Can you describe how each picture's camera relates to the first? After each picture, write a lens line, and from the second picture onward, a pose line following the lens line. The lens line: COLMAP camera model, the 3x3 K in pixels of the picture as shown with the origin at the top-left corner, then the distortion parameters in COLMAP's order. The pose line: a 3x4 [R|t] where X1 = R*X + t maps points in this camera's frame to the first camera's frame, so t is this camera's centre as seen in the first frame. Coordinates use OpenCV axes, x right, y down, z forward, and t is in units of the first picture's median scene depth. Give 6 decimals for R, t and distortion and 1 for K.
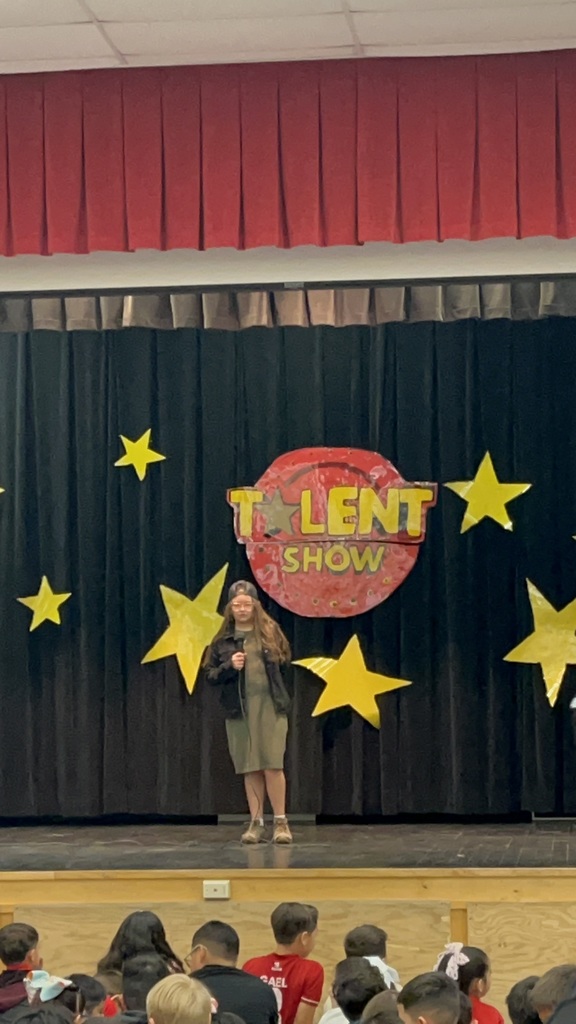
lens RADIAL K [[2580.2, 0, 302.8], [0, 2580.2, 515.1], [0, 0, 1]] dist [0.170188, 0.000000]
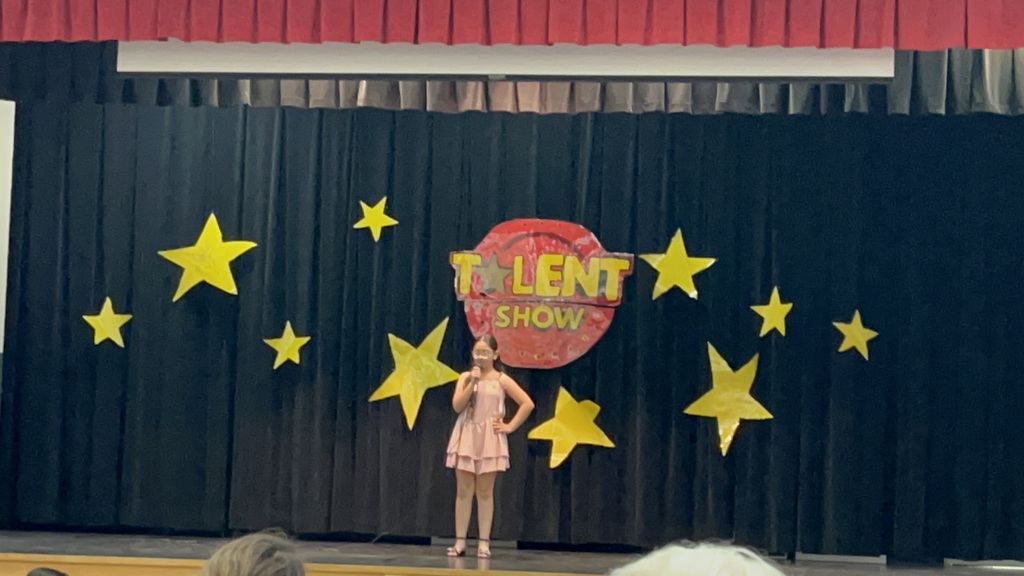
lens RADIAL K [[2551.6, 0, 504.6], [0, 2551.6, 282.6], [0, 0, 1]] dist [0.202099, 0.000000]
pose [[0.997982, 0.043353, -0.046394, 0.048207], [-0.043564, 0.999044, -0.003538, 0.006466], [0.046196, 0.005552, 0.998917, -0.127704]]
